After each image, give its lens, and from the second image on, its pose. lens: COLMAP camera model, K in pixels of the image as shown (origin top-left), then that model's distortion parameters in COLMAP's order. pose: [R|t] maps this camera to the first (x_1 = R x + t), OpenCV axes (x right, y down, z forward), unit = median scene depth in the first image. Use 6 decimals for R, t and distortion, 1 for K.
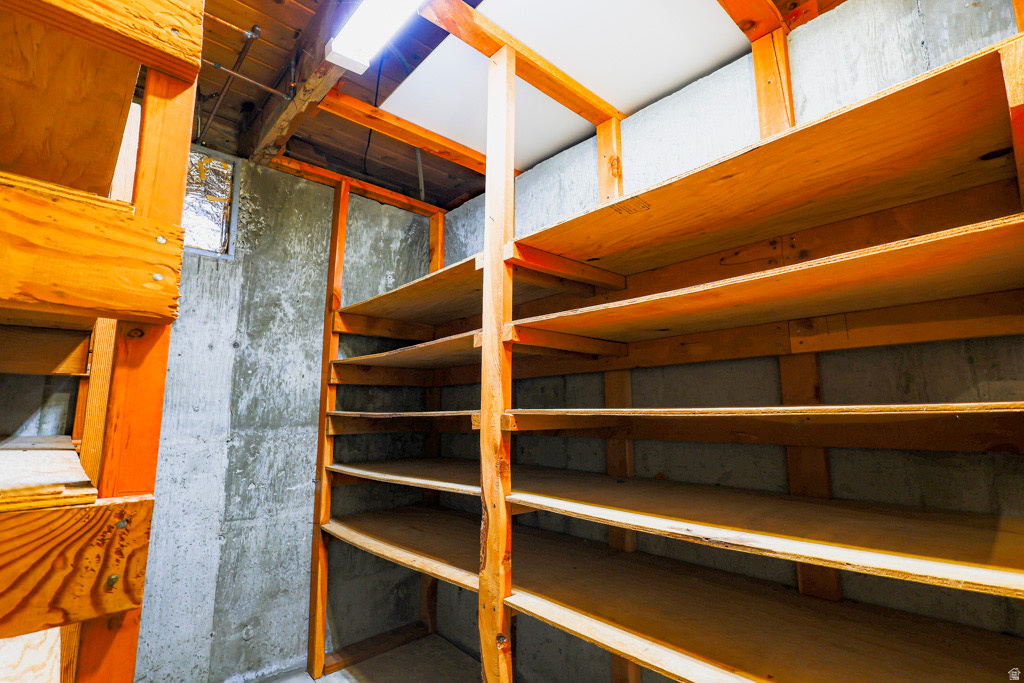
lens RADIAL K [[480.9, 0, 516.6], [0, 480.9, 349.1], [0, 0, 1]] dist [0.002767, 0.000489]
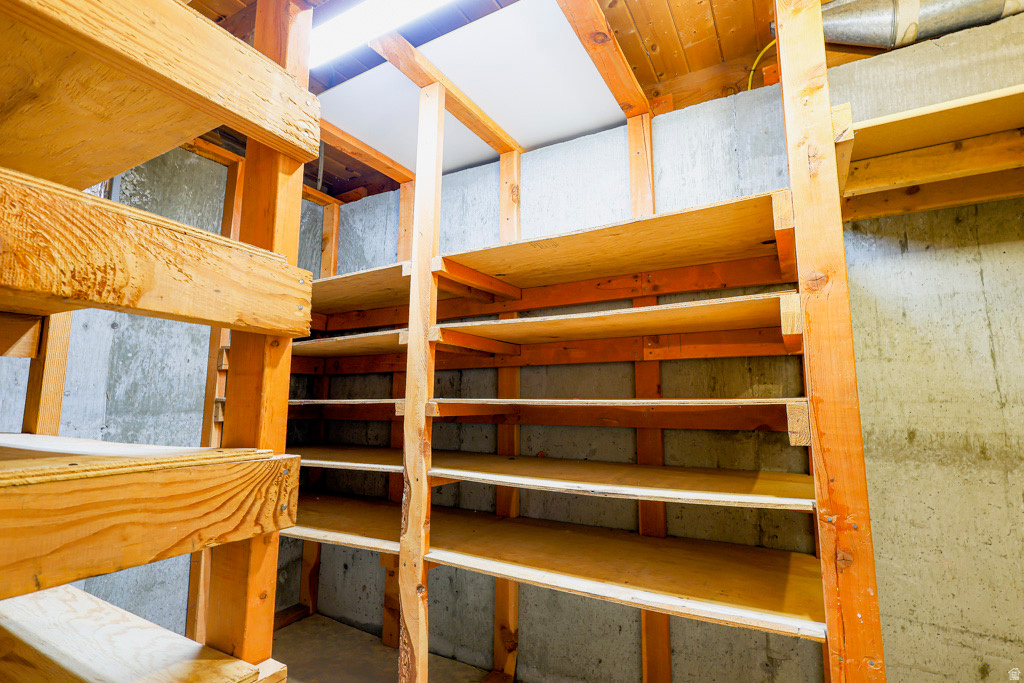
lens RADIAL K [[480.9, 0, 516.6], [0, 480.9, 349.1], [0, 0, 1]] dist [0.002767, 0.000489]
pose [[0.955039, 0.043756, 0.293233, -0.159519], [-0.050128, 0.998641, 0.014248, -0.022396], [-0.292211, -0.028307, 0.955935, -0.178434]]
